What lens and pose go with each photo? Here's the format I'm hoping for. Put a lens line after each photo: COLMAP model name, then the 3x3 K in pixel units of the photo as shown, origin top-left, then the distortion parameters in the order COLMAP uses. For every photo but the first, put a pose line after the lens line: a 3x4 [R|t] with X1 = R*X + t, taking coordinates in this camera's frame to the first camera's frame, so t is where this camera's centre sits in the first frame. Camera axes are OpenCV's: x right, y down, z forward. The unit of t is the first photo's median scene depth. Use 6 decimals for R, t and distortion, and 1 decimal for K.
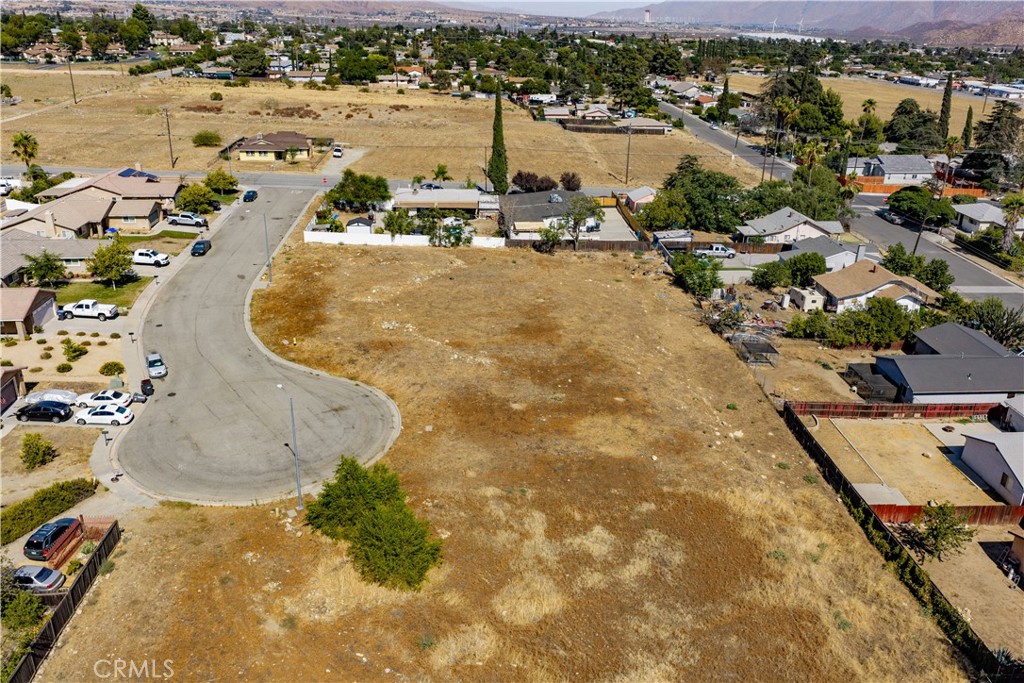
lens RADIAL K [[852.4, 0, 513.3], [0, 852.4, 348.6], [0, 0, 1]] dist [0.009844, -0.020123]
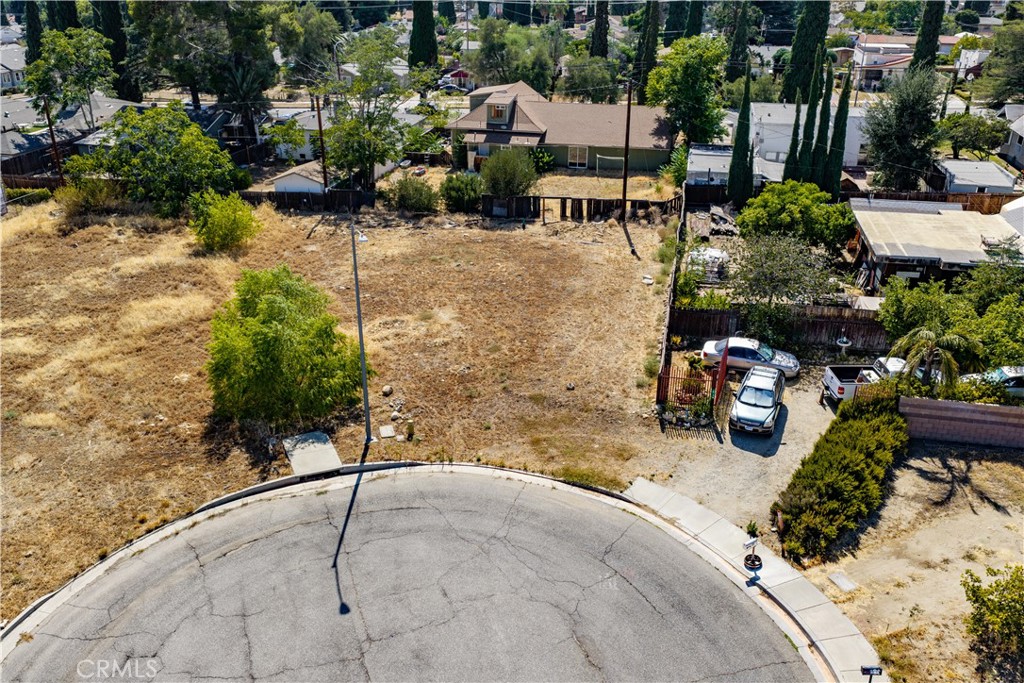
lens RADIAL K [[852.4, 0, 516.1], [0, 852.4, 348.5], [0, 0, 1]] dist [0.009844, -0.020123]
pose [[-0.965321, -0.129543, 0.226660, -0.263432], [0.078515, 0.683954, 0.725287, -0.142854], [-0.248981, 0.717931, -0.650064, 0.742903]]
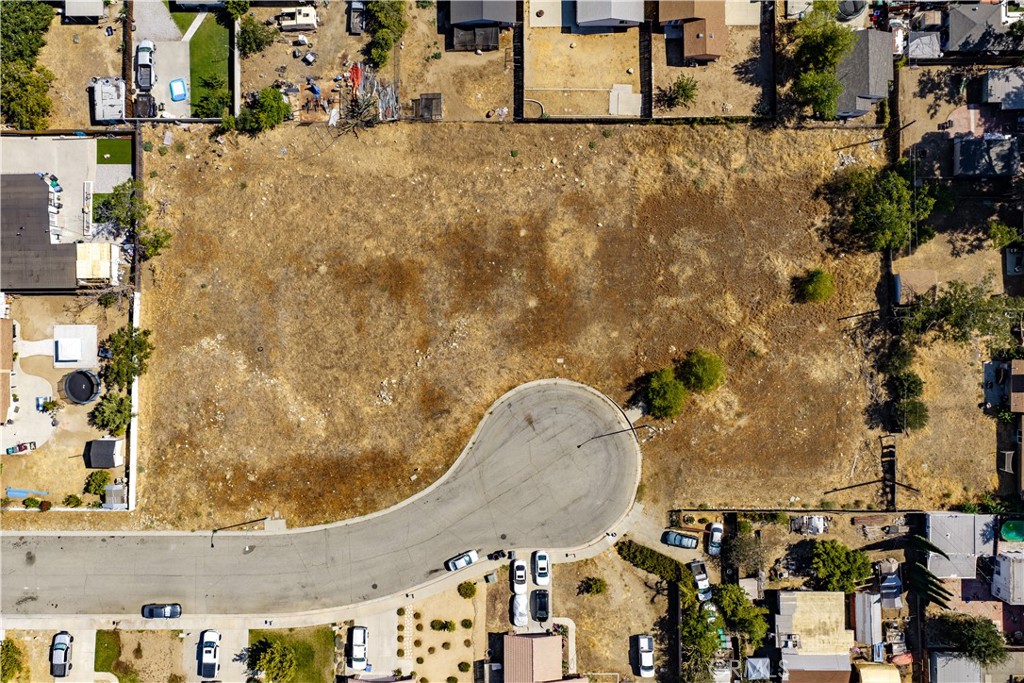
lens RADIAL K [[852.4, 0, 513.3], [0, 852.4, 346.9], [0, 0, 1]] dist [0.009844, -0.020123]
pose [[0.055859, -0.998294, -0.016988, -0.035063], [0.390052, 0.006156, 0.920772, -0.947557], [-0.919097, -0.058060, 0.389731, 0.316451]]
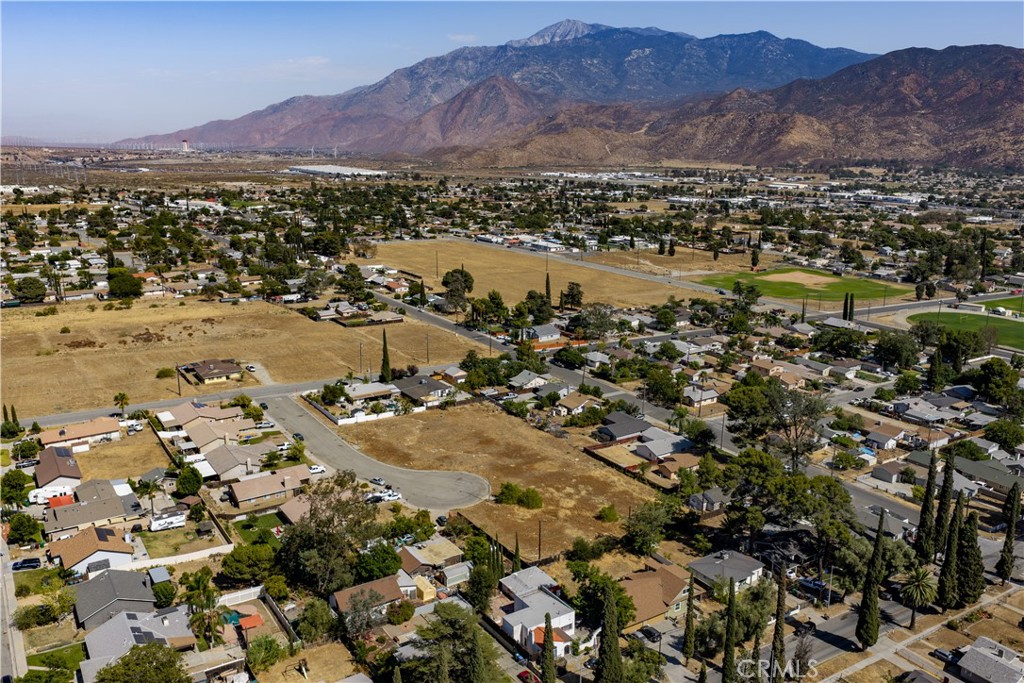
lens RADIAL K [[852.4, 0, 516.6], [0, 852.4, 347.3], [0, 0, 1]] dist [0.009844, -0.020123]
pose [[0.867859, -0.137823, 0.477311, -0.963517], [0.198127, 0.977059, -0.078114, -0.071968], [-0.455595, 0.162360, 0.875256, -1.202942]]
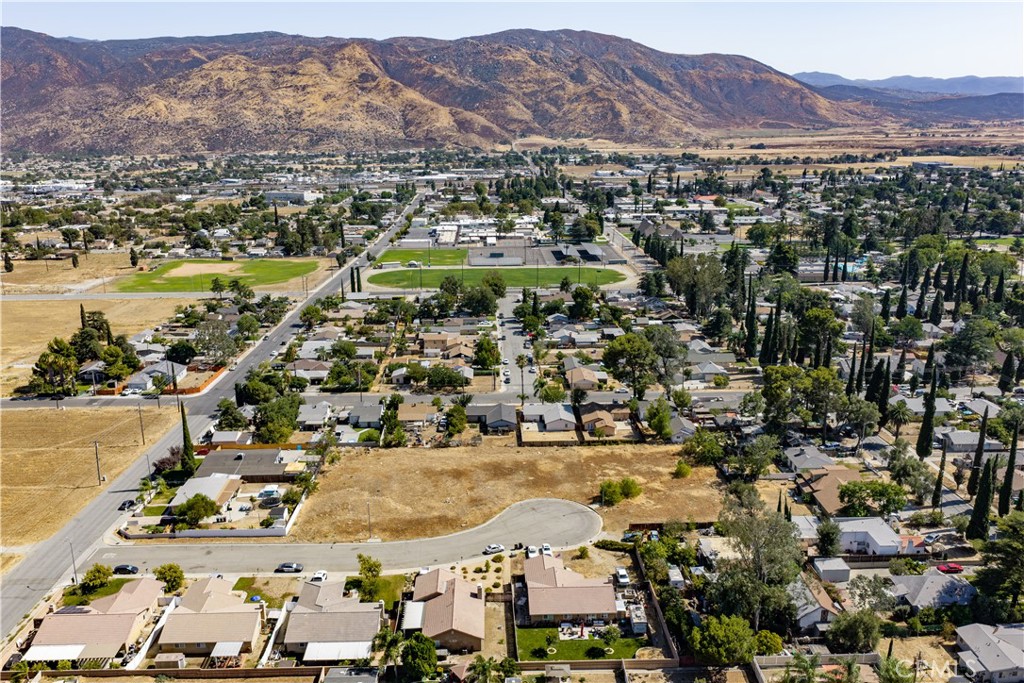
lens RADIAL K [[852.4, 0, 513.3], [0, 852.4, 332.9], [0, 0, 1]] dist [0.009844, -0.020123]
pose [[0.026062, -0.269667, 0.962601, -1.792559], [0.382810, 0.892219, 0.239586, -0.735167], [-0.923459, 0.362249, 0.126484, 0.384968]]
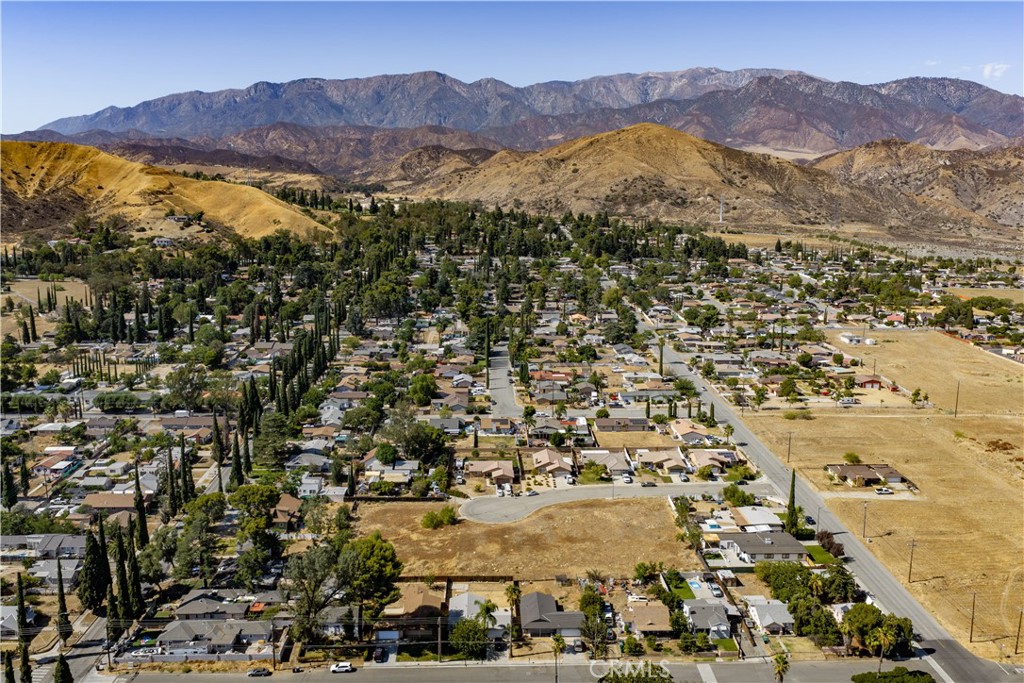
lens RADIAL K [[852.4, 0, 513.4], [0, 852.4, 339.2], [0, 0, 1]] dist [0.009844, -0.020123]
pose [[-0.023955, 0.159439, -0.986917, 2.220742], [-0.385436, 0.909406, 0.156272, -0.814004], [0.922424, 0.384137, 0.039668, 0.432744]]
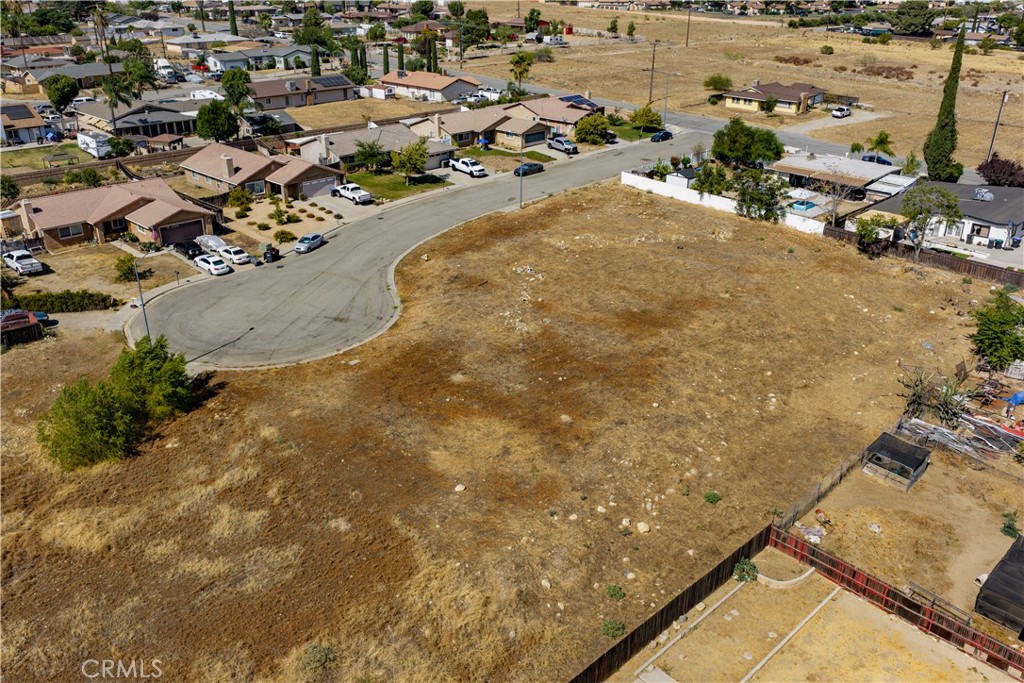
lens RADIAL K [[852.4, 0, 509.1], [0, 852.4, 346.5], [0, 0, 1]] dist [0.009844, -0.020123]
pose [[0.658511, 0.302446, -0.689123, 0.423598], [-0.281937, 0.948149, 0.146716, -0.067960], [0.697764, 0.097675, 0.709637, 0.321584]]
